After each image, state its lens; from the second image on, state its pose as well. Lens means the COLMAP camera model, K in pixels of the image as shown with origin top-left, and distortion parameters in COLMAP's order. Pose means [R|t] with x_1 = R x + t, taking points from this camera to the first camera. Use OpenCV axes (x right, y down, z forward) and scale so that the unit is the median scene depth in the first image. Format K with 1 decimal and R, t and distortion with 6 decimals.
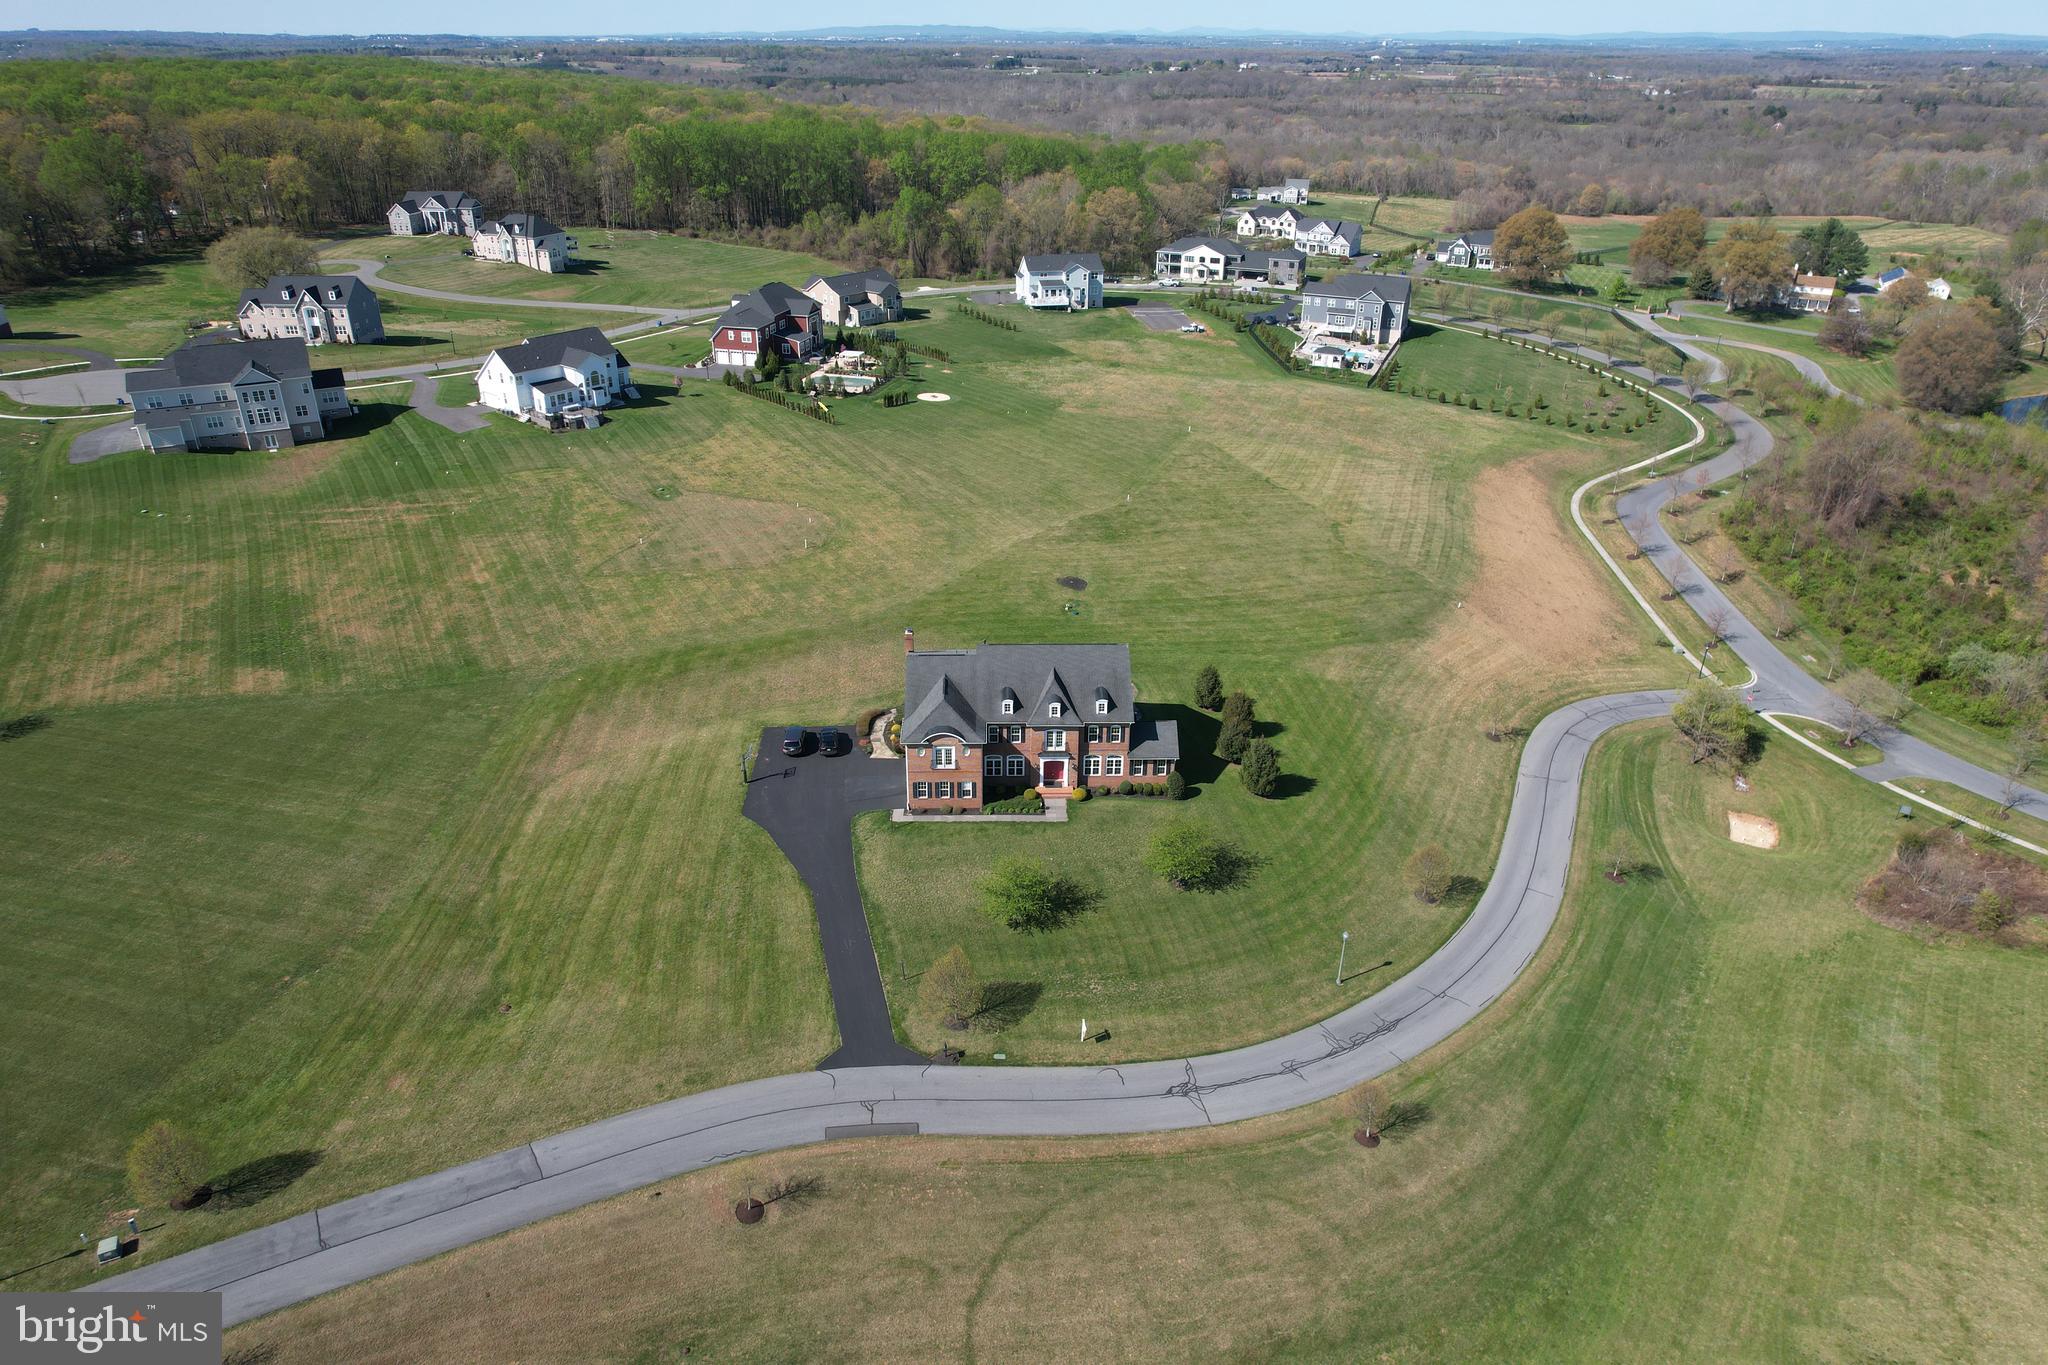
lens RADIAL K [[1309.3, 0, 1021.6], [0, 1309.3, 679.2], [0, 0, 1]] dist [-0.074304, 0.069644]
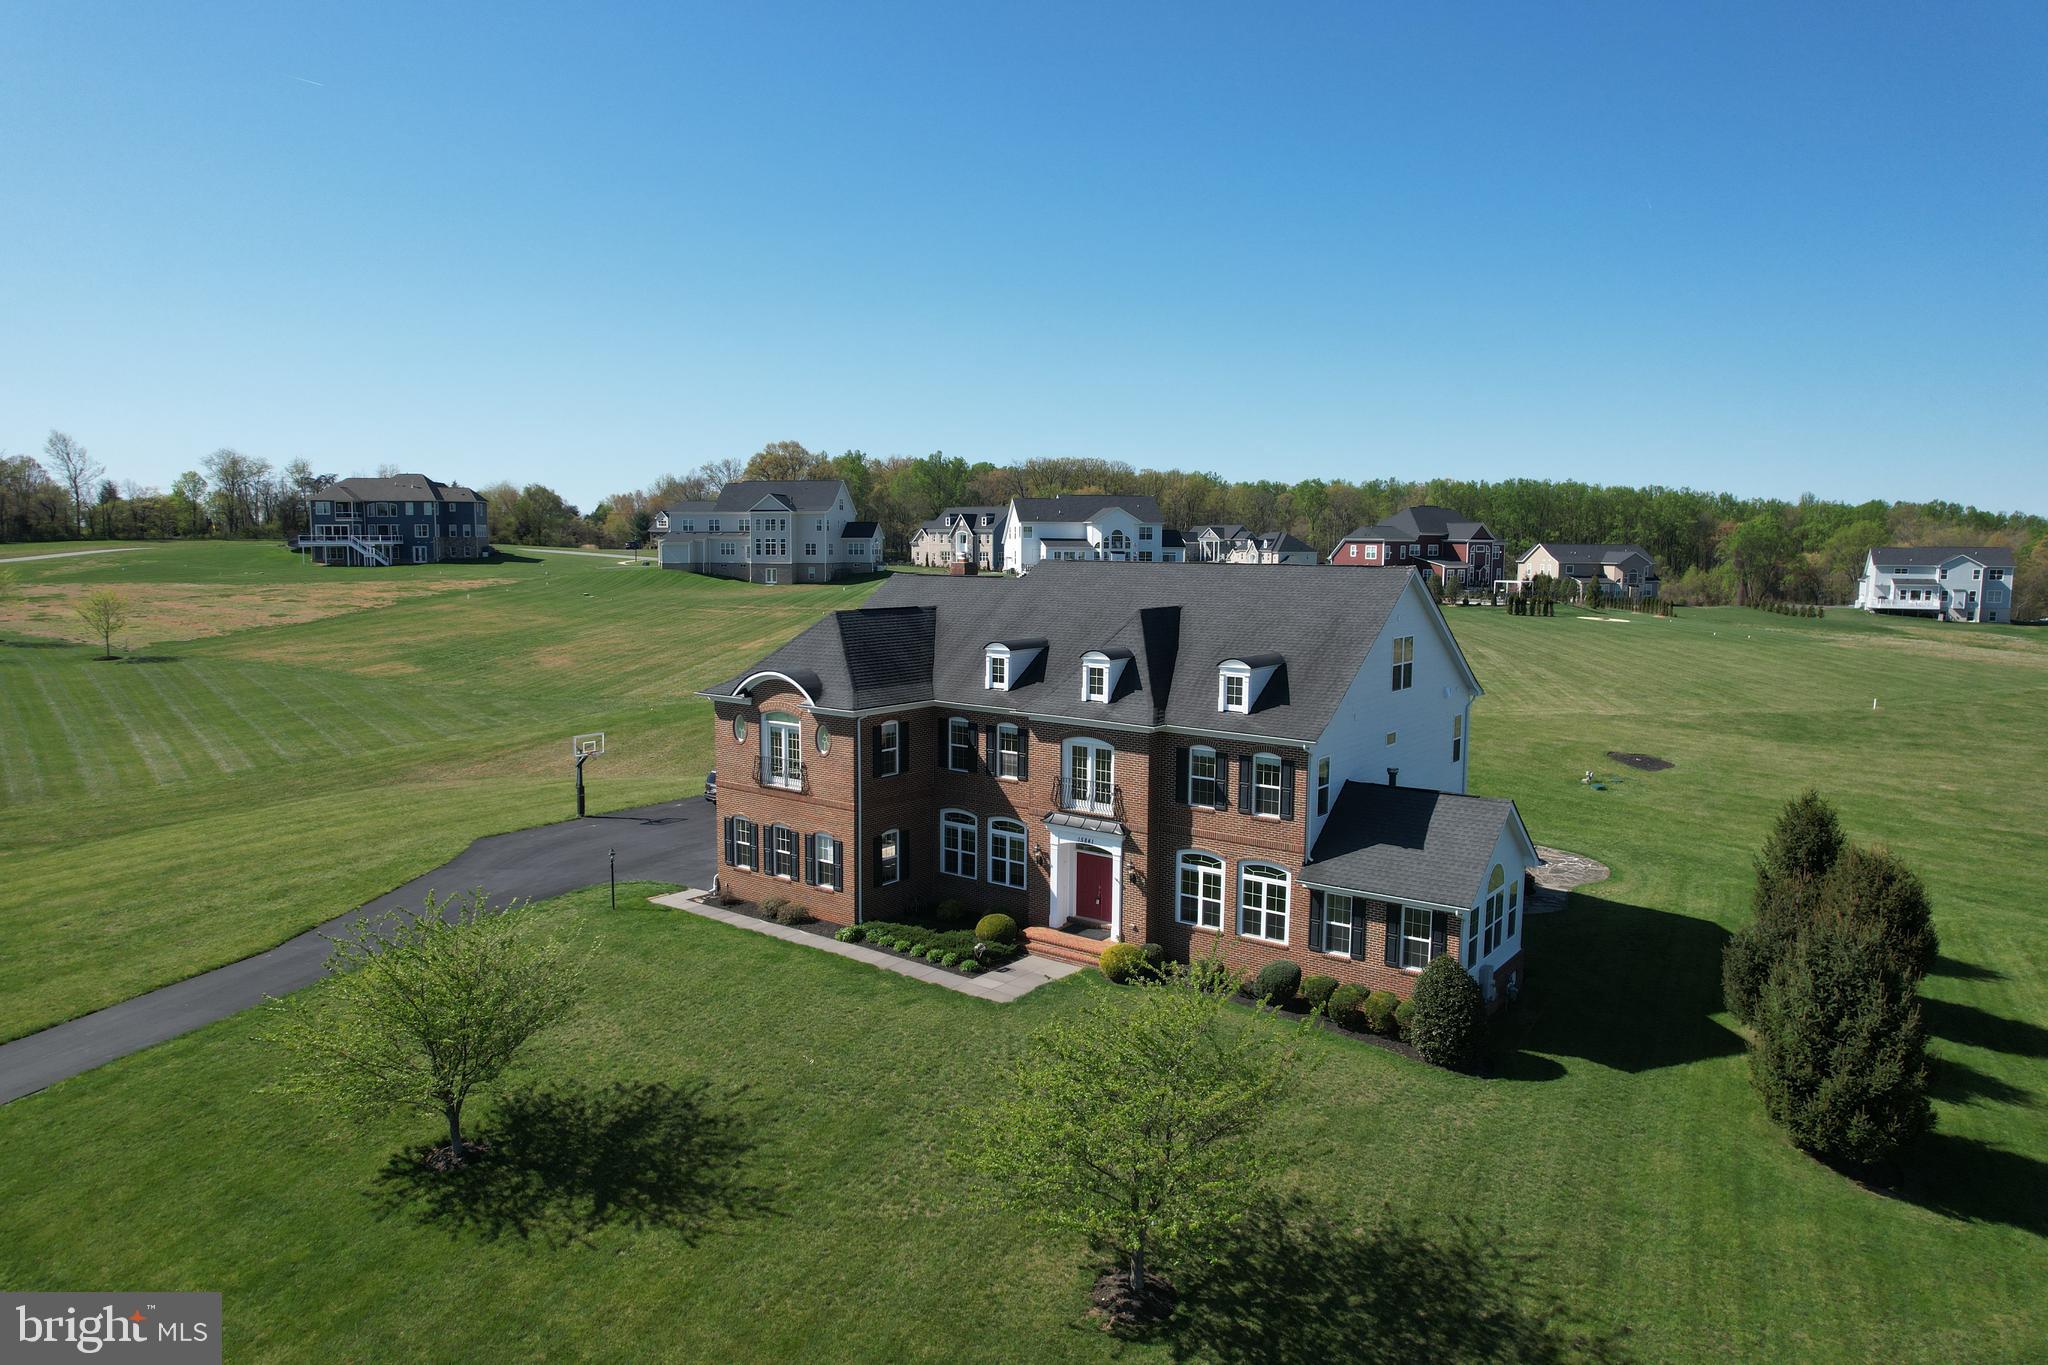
lens RADIAL K [[1309.3, 0, 1021.6], [0, 1309.3, 679.2], [0, 0, 1]] dist [-0.074304, 0.069644]
pose [[0.780618, 0.064949, -0.621625, 0.212485], [-0.280661, 0.925095, -0.255790, 0.111310], [0.558448, 0.374141, 0.740374, 0.728061]]
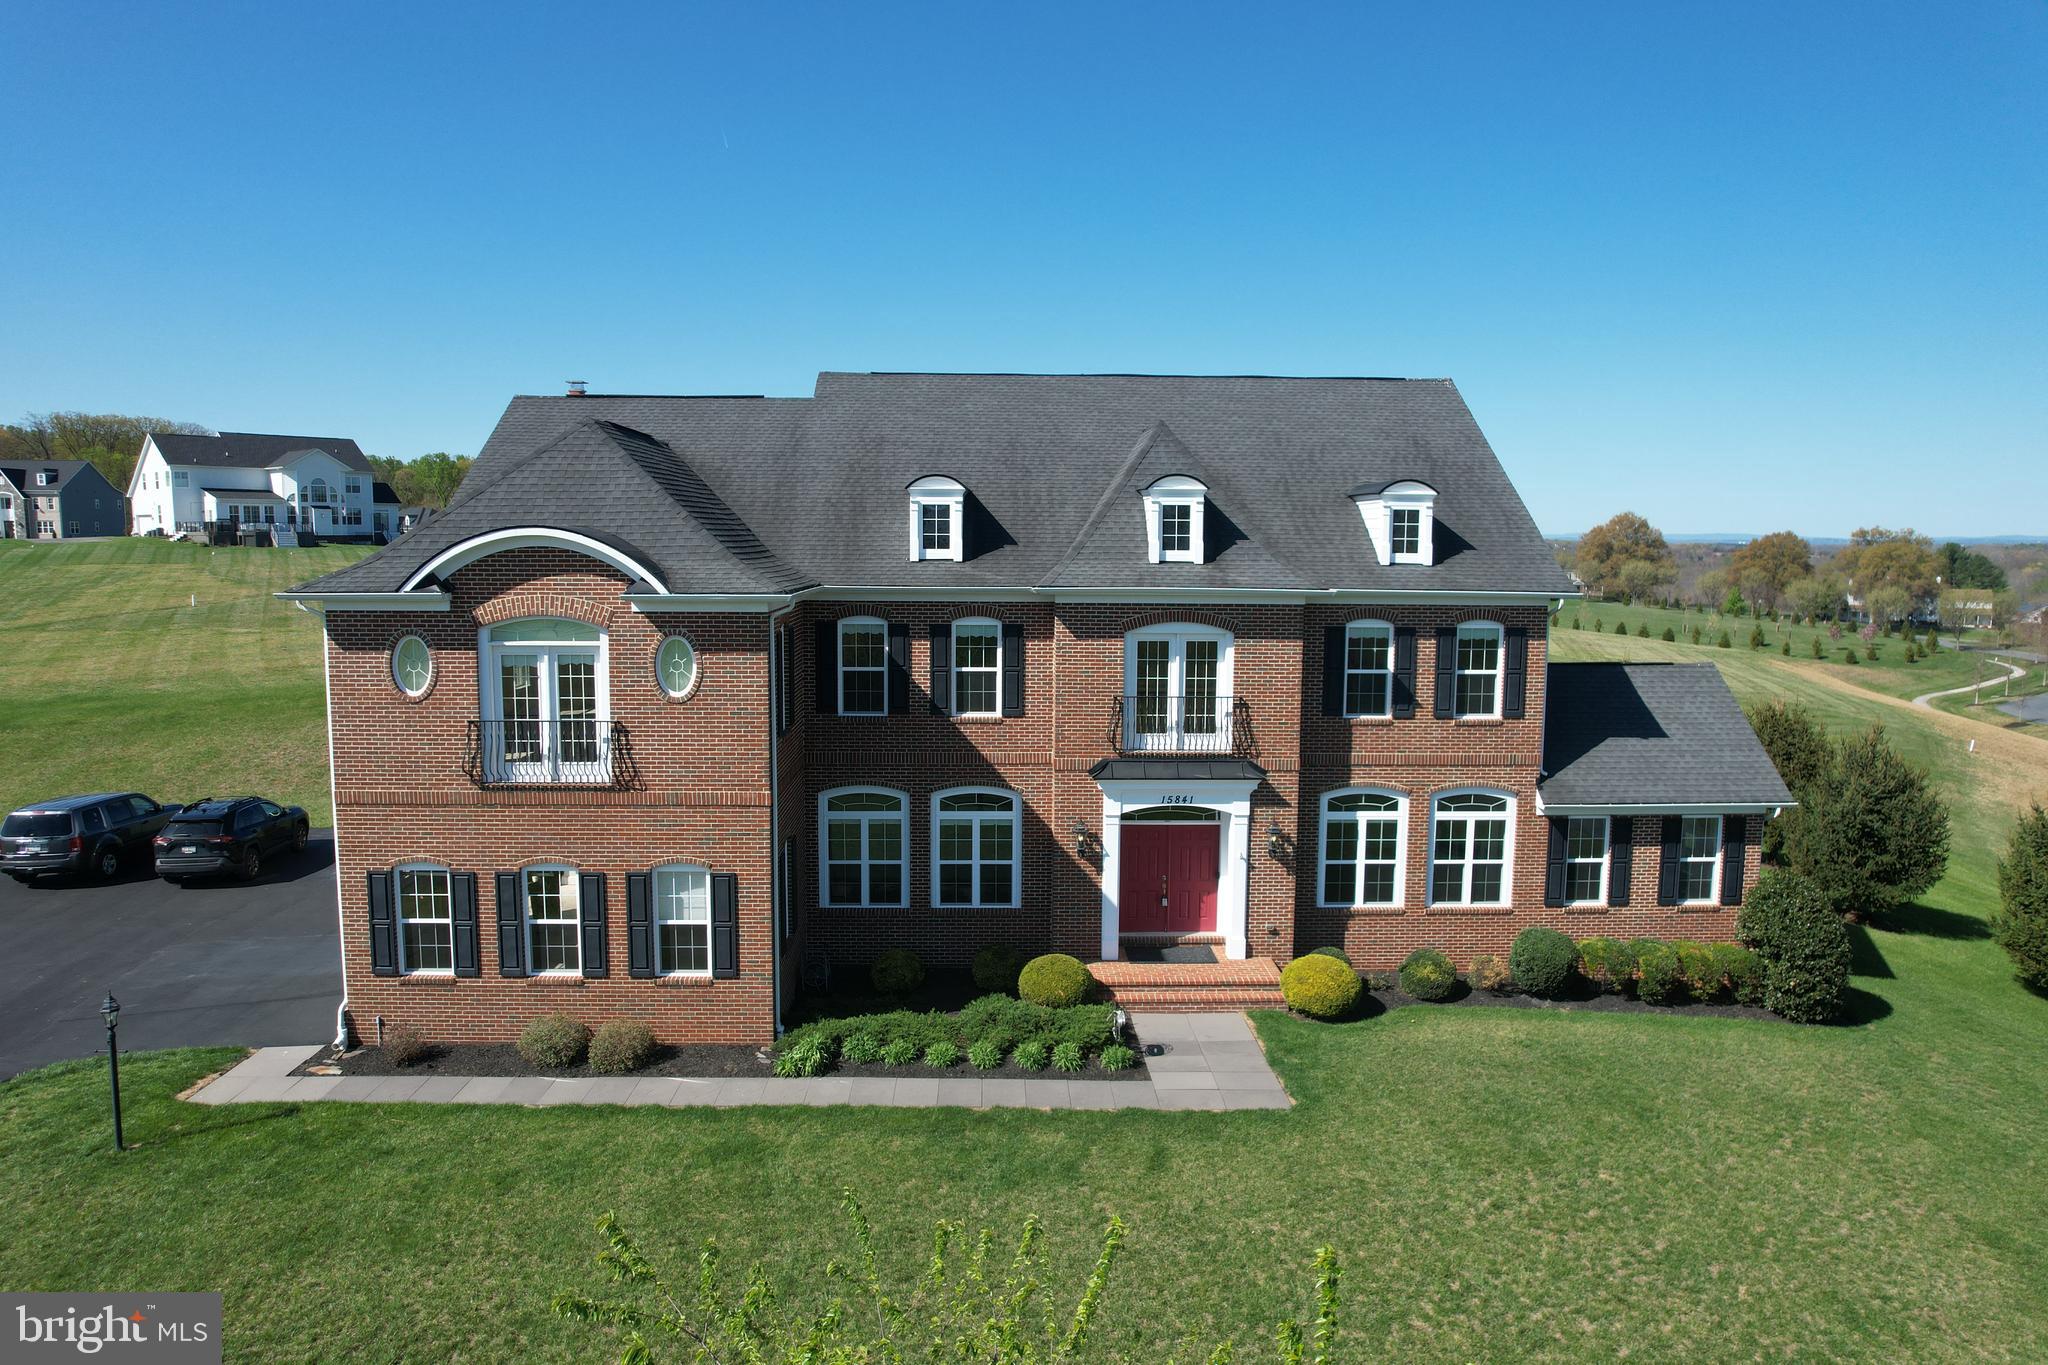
lens RADIAL K [[1309.3, 0, 1021.6], [0, 1309.3, 679.2], [0, 0, 1]] dist [-0.074304, 0.069644]
pose [[0.999997, -0.000946, 0.002429, 0.001770], [0.001733, 0.937321, -0.348463, 0.110674], [-0.001948, 0.348466, 0.937319, 0.808095]]
